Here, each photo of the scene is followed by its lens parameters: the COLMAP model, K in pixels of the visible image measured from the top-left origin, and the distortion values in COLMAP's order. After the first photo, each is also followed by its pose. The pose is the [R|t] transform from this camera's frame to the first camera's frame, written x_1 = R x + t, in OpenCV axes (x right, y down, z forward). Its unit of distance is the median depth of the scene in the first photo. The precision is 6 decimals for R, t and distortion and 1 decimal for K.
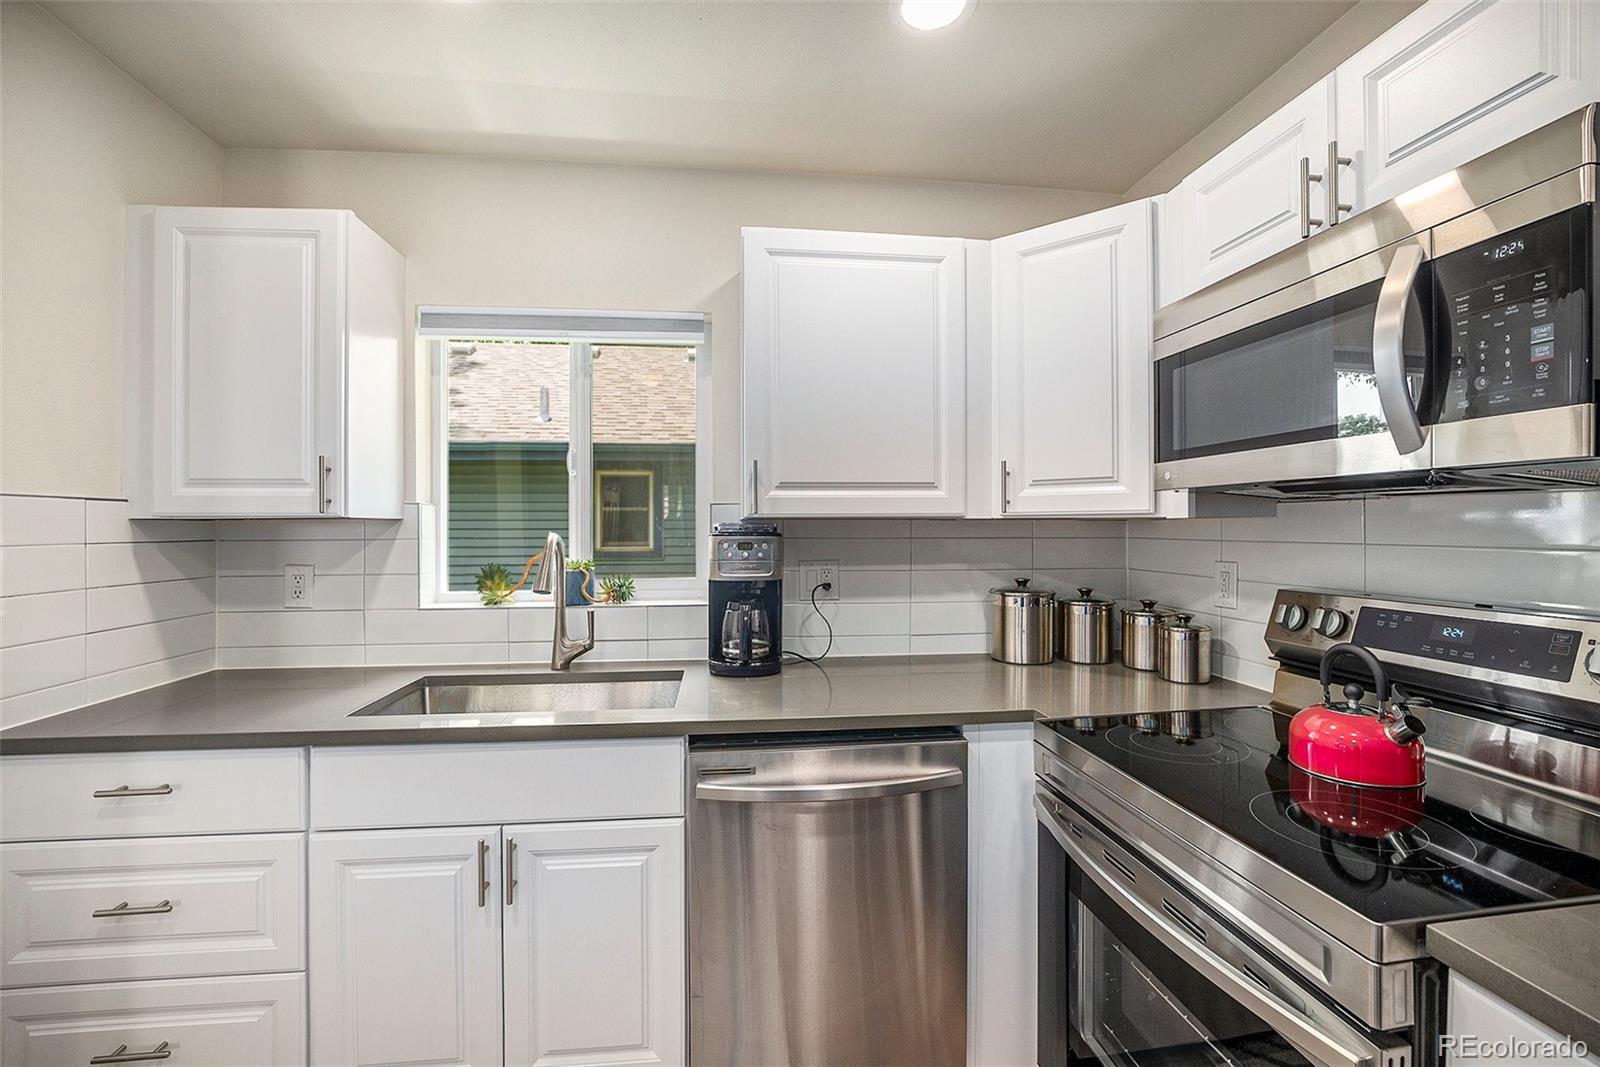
lens RADIAL K [[651.6, 0, 793.4], [0, 651.6, 527.4], [0, 0, 1]] dist [-0.028171, 0.000296]
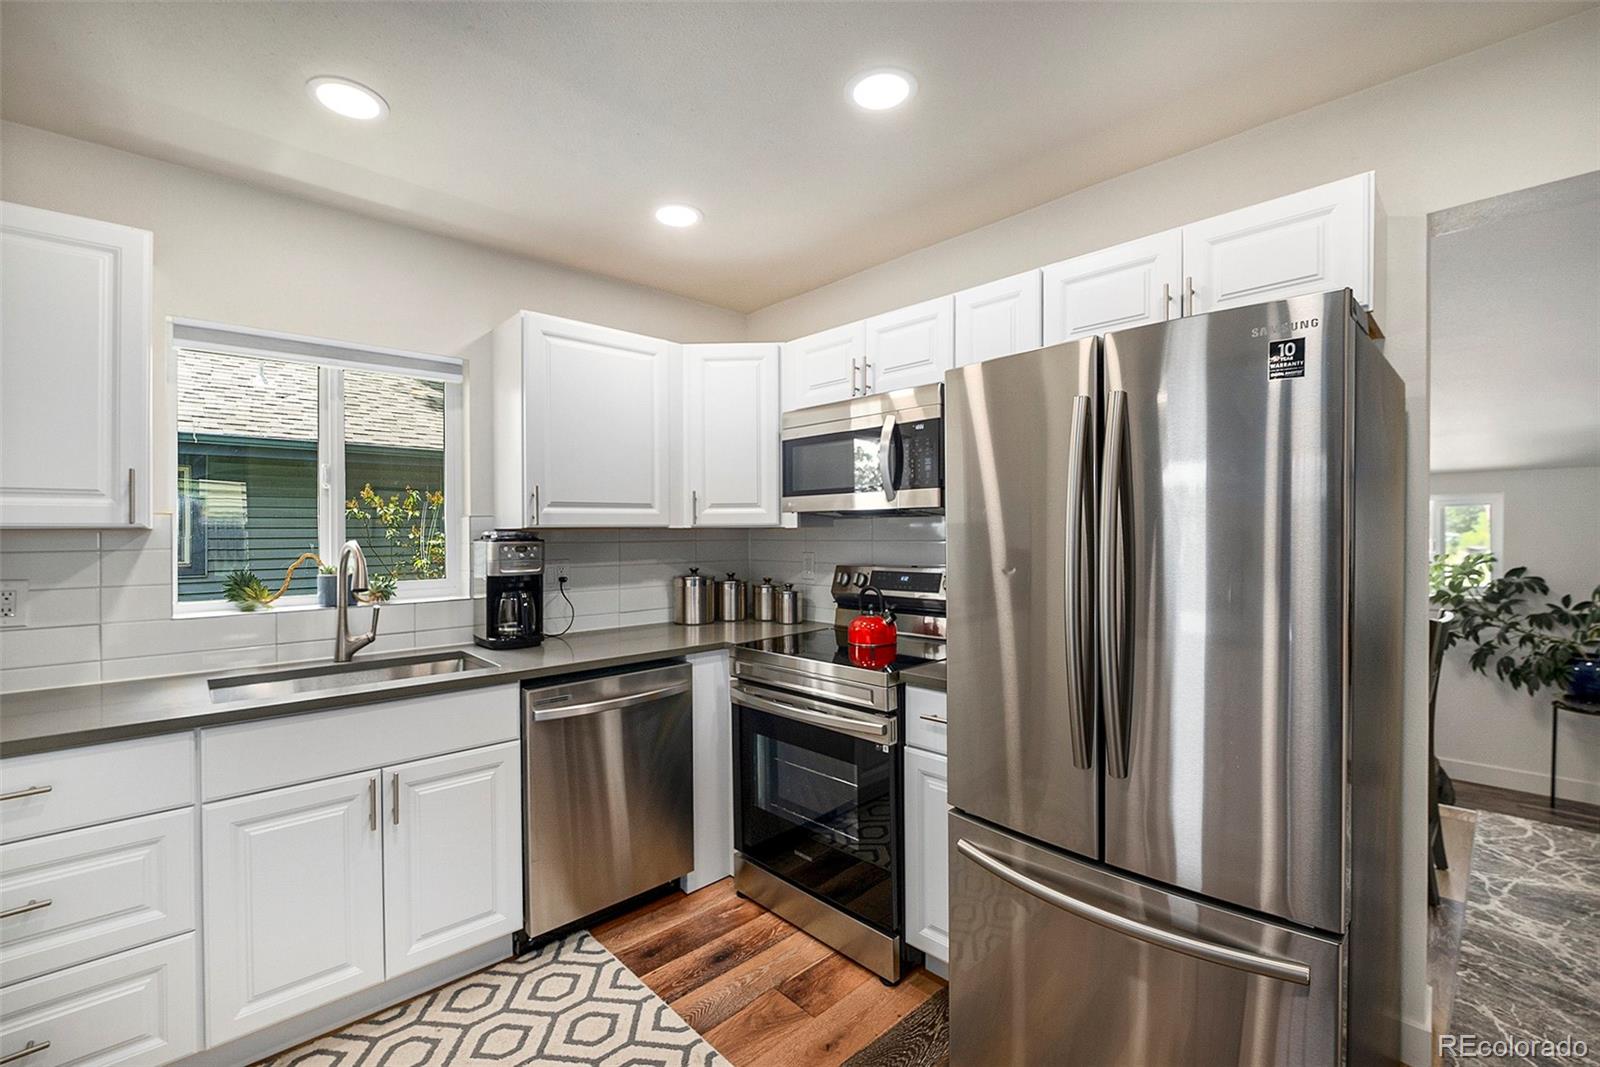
lens RADIAL K [[677.9, 0, 800.0], [0, 677.9, 533.5], [0, 0, 1]] dist [0.000009, -0.000168]
pose [[0.794154, -0.006390, 0.607683, -0.464840], [0.006344, 0.999977, 0.002224, -0.002468], [-0.607684, 0.002089, 0.794176, -0.447529]]
